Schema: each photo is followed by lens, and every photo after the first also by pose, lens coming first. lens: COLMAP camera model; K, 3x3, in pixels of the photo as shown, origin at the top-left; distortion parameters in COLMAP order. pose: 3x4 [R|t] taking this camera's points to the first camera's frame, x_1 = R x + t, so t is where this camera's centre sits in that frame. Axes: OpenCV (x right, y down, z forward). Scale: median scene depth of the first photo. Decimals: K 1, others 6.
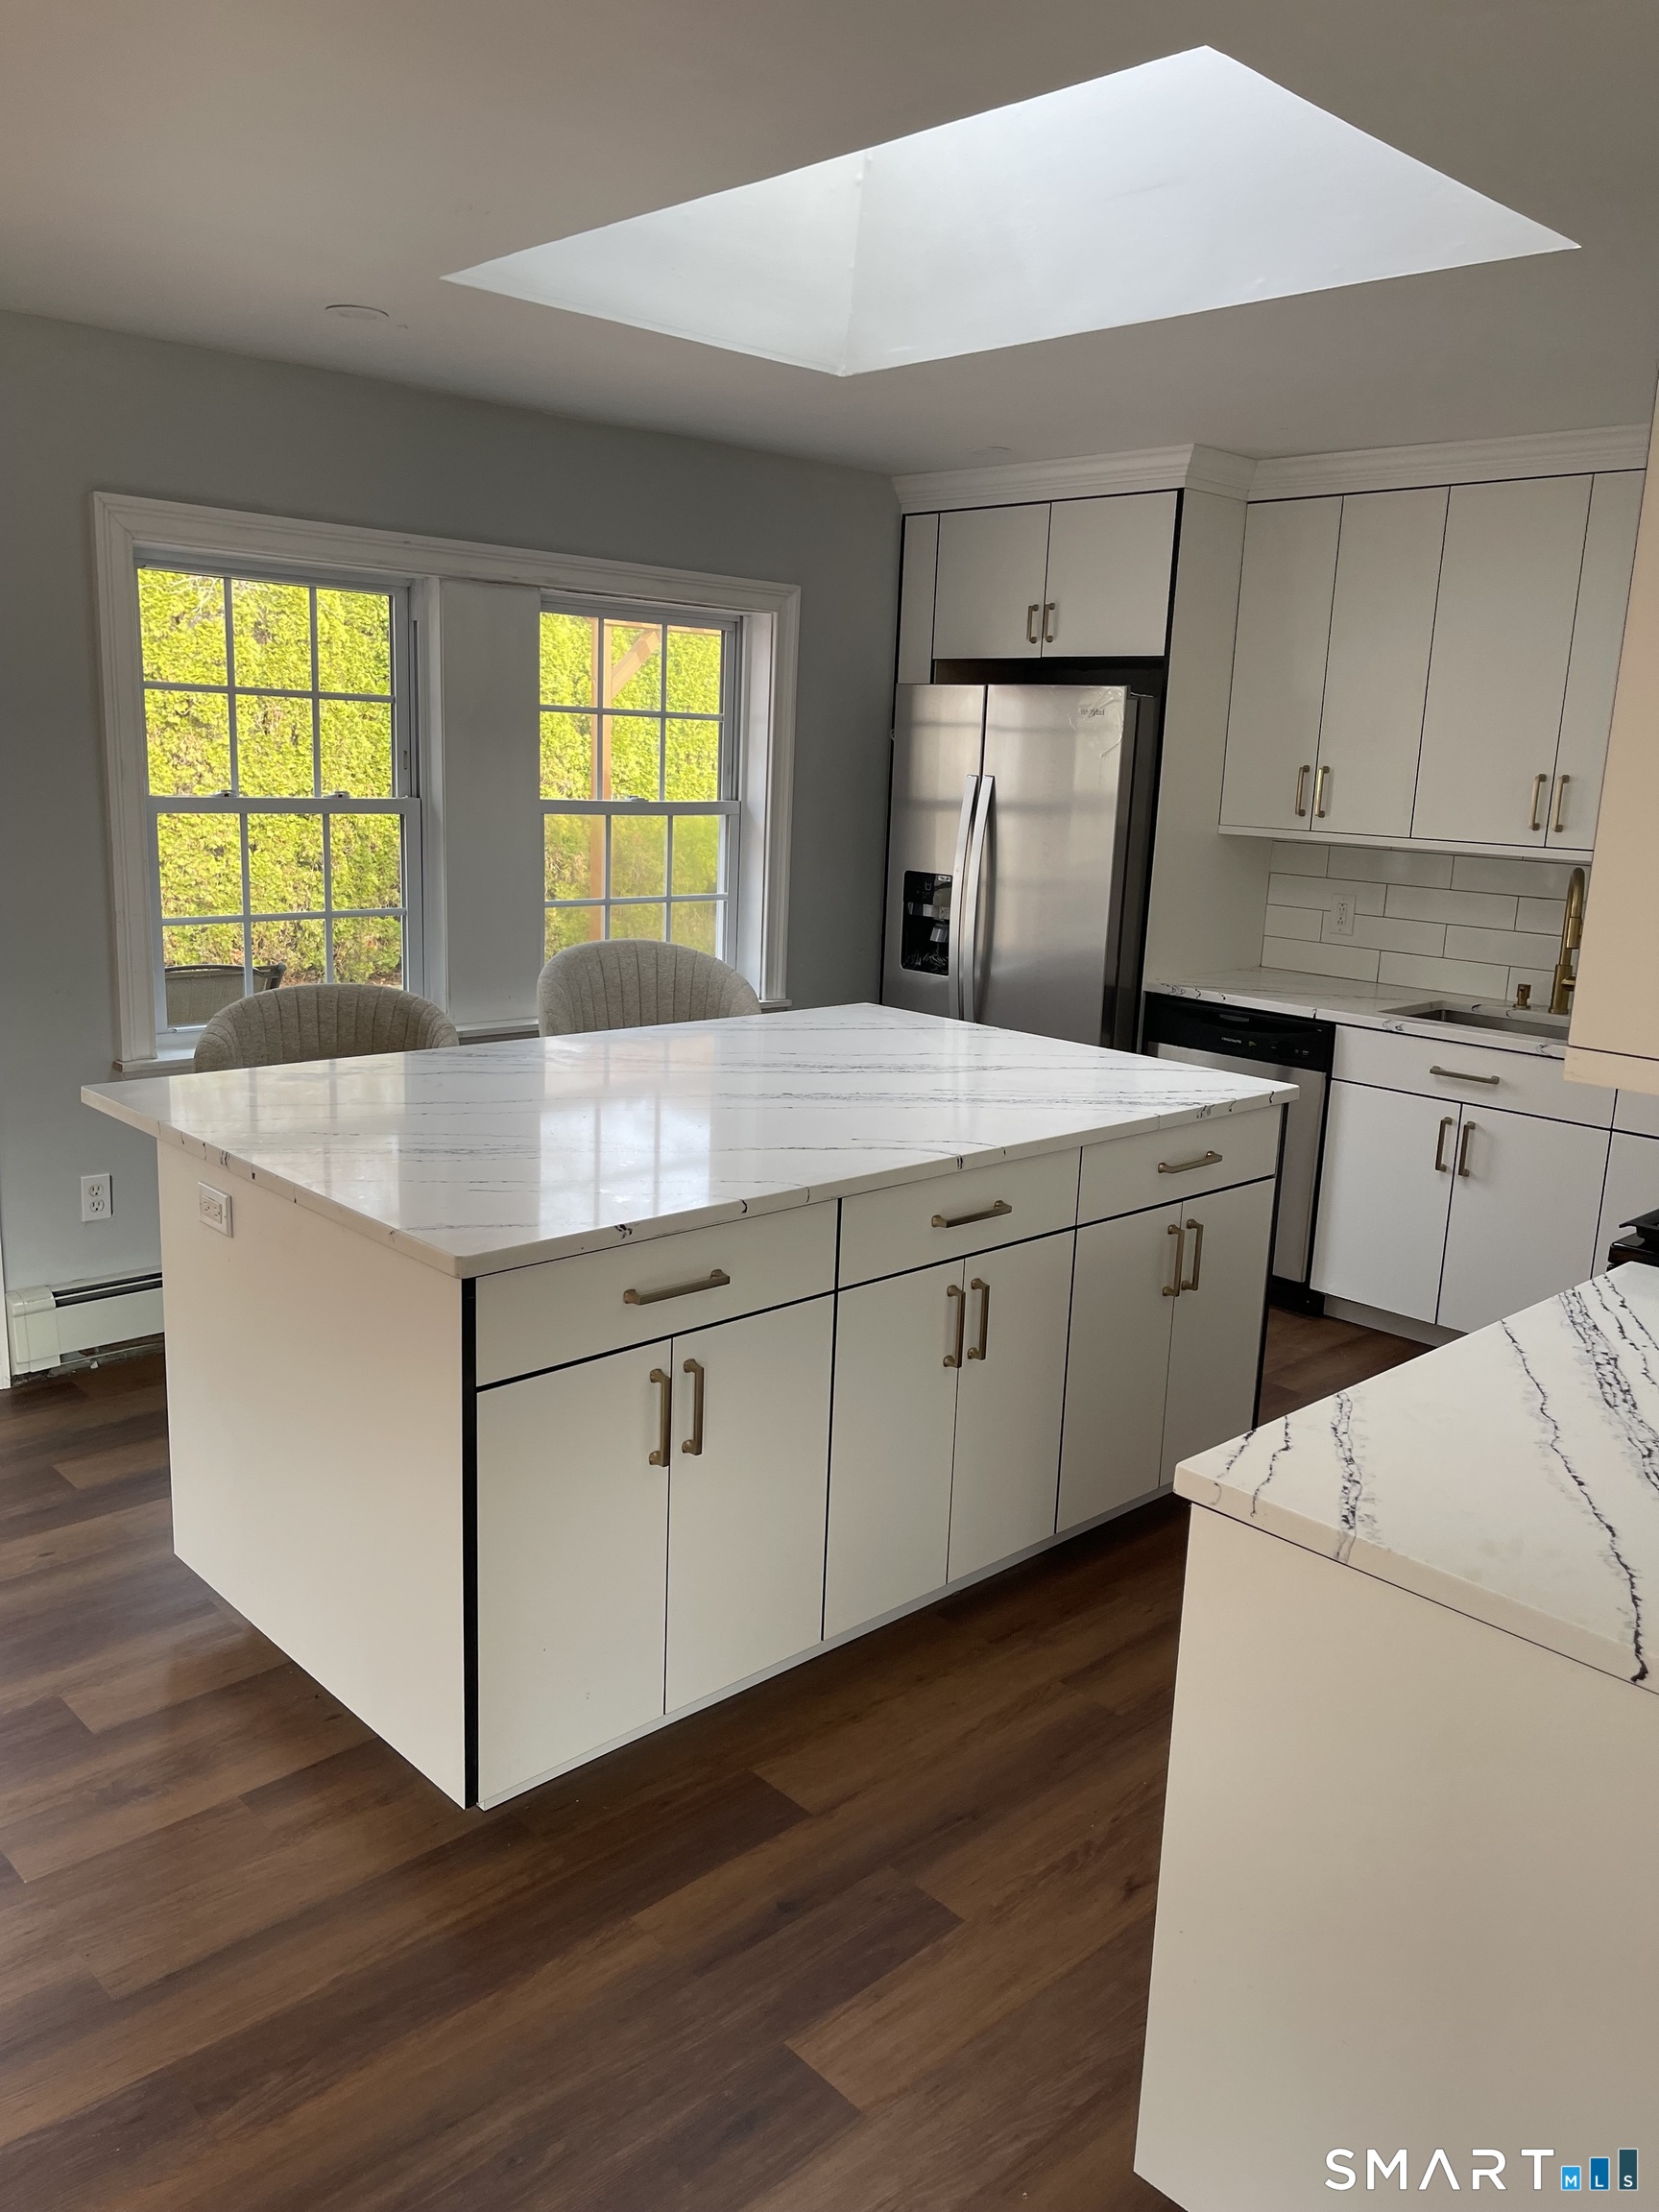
lens RADIAL K [[1645.6, 0, 831.7], [0, 1645.6, 1107.1], [0, 0, 1]] dist [0.046582, -0.071501]
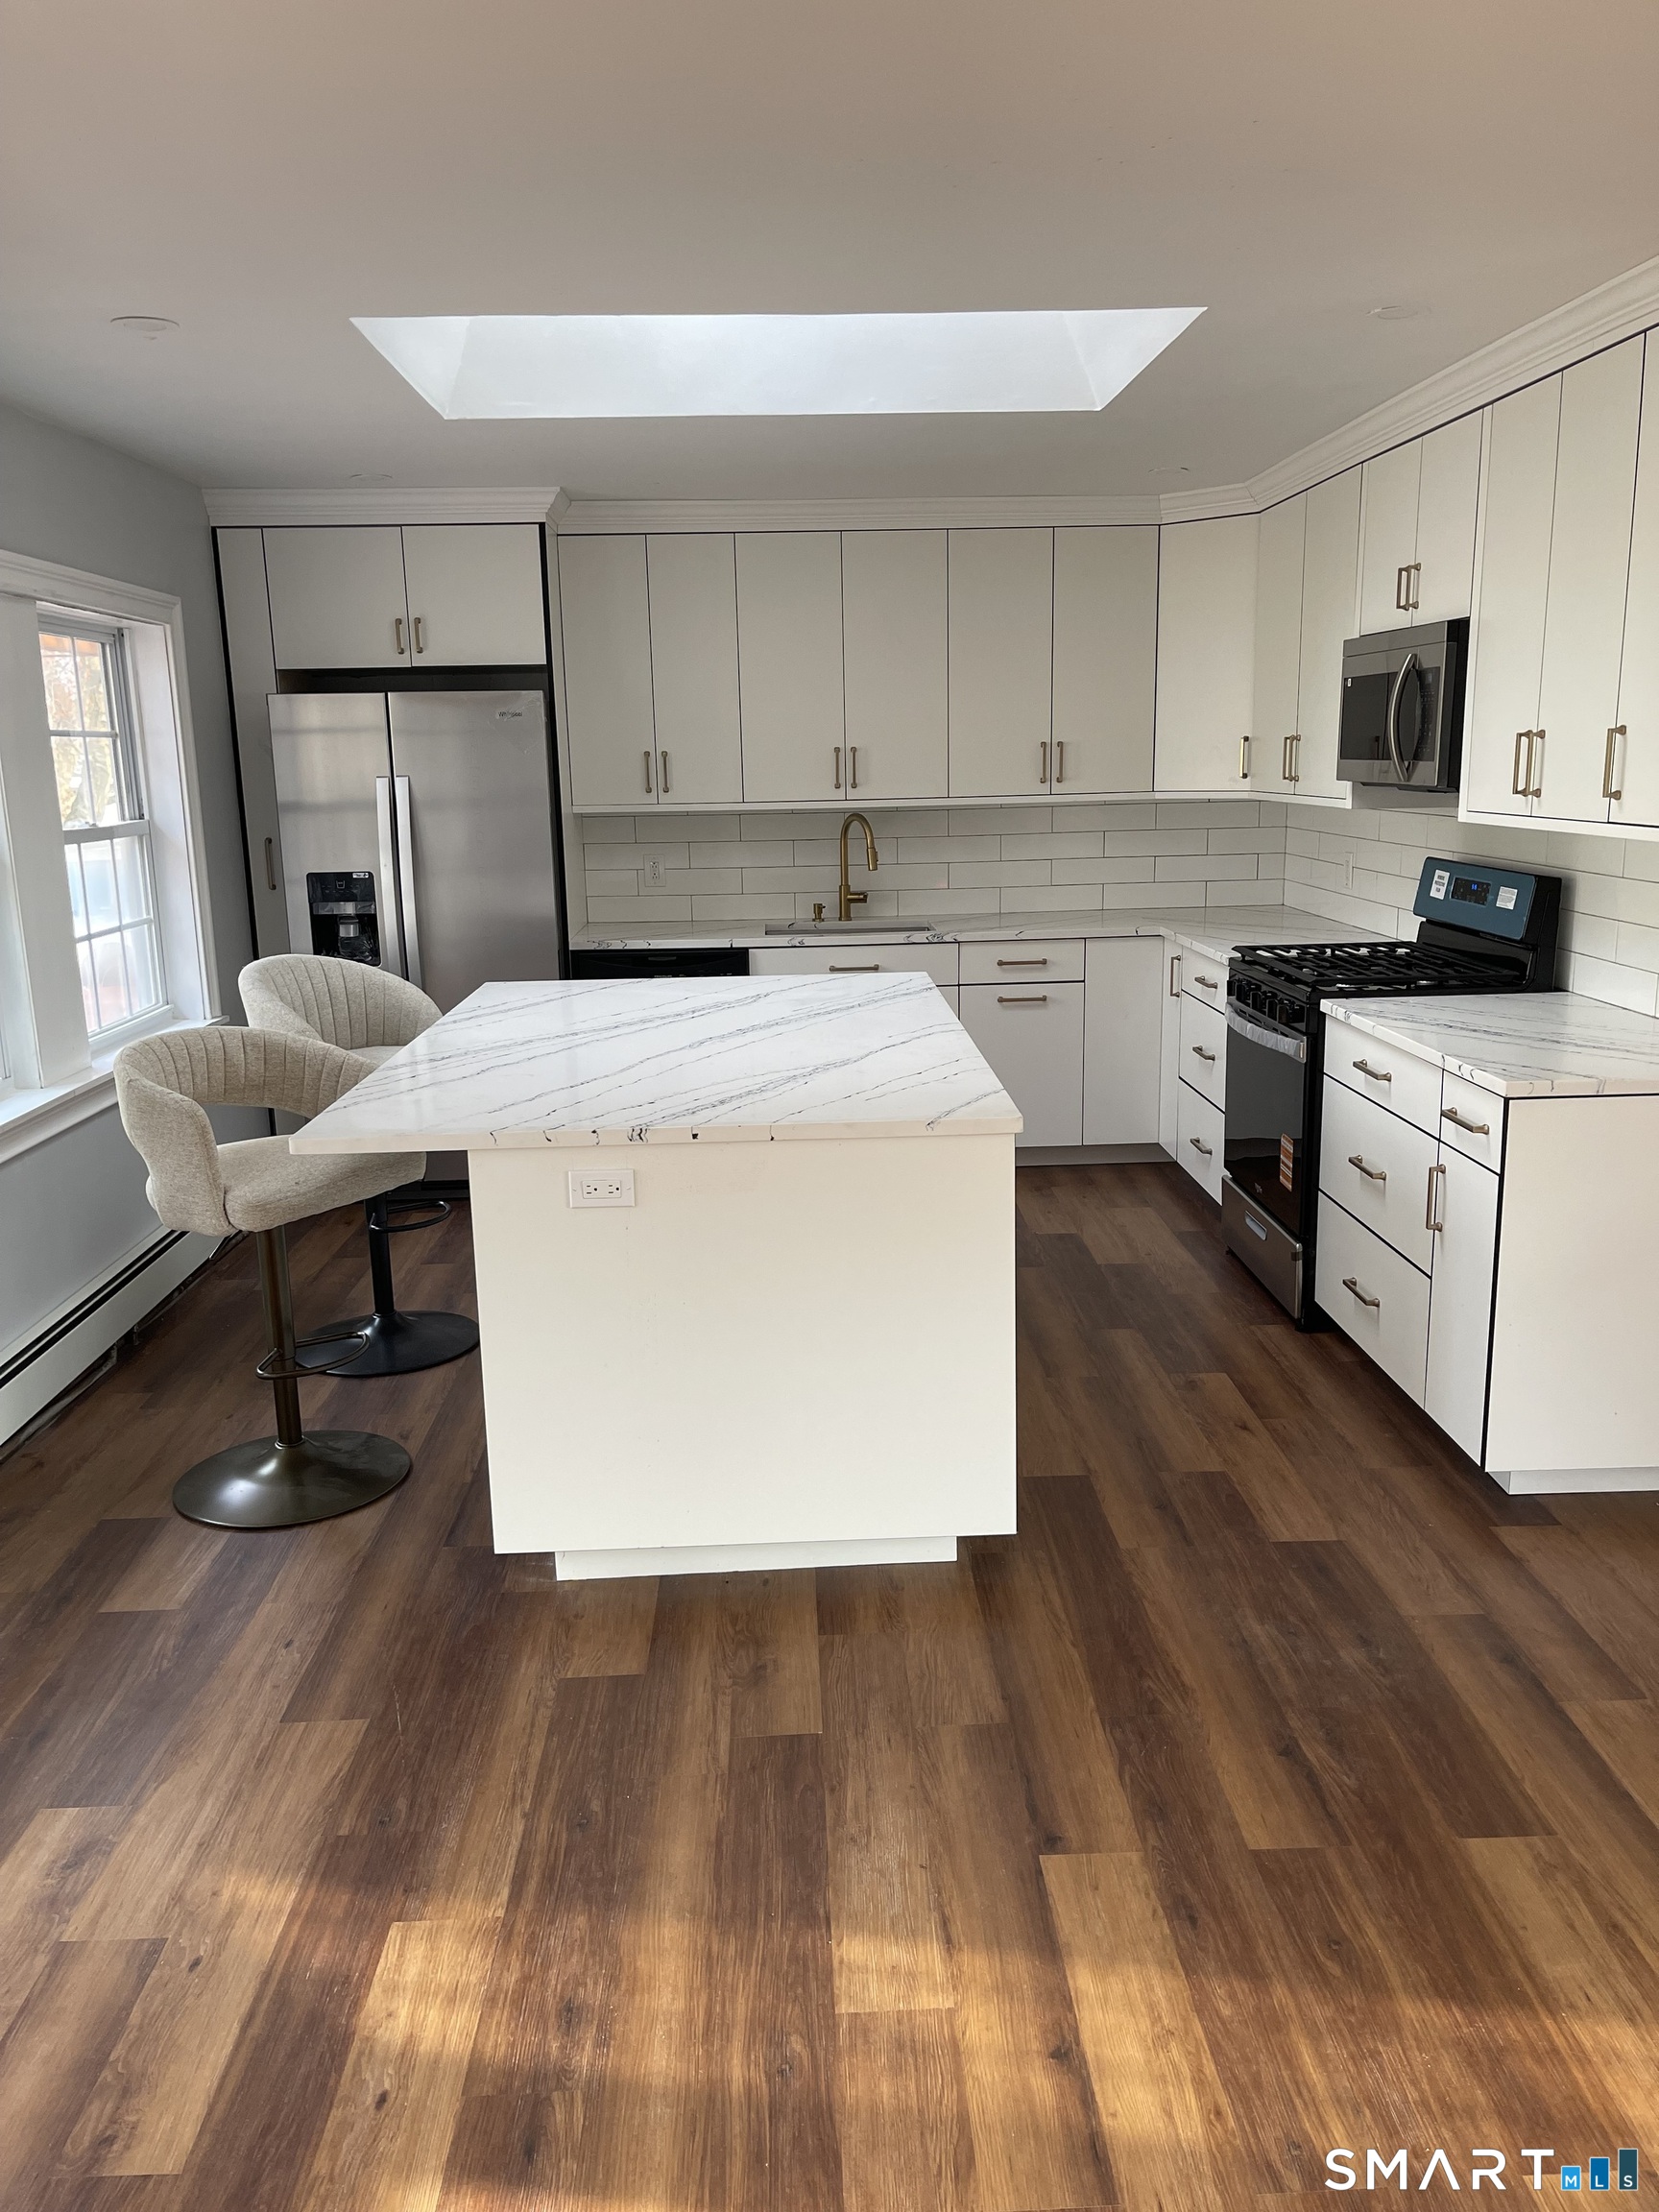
lens RADIAL K [[1645.6, 0, 832.3], [0, 1645.6, 1106.4], [0, 0, 1]] dist [0.046582, -0.071501]
pose [[0.667140, -0.207926, 0.715326, -0.562169], [0.205368, 0.974380, 0.091692, -0.032254], [-0.716064, 0.085734, 0.692750, 0.066278]]
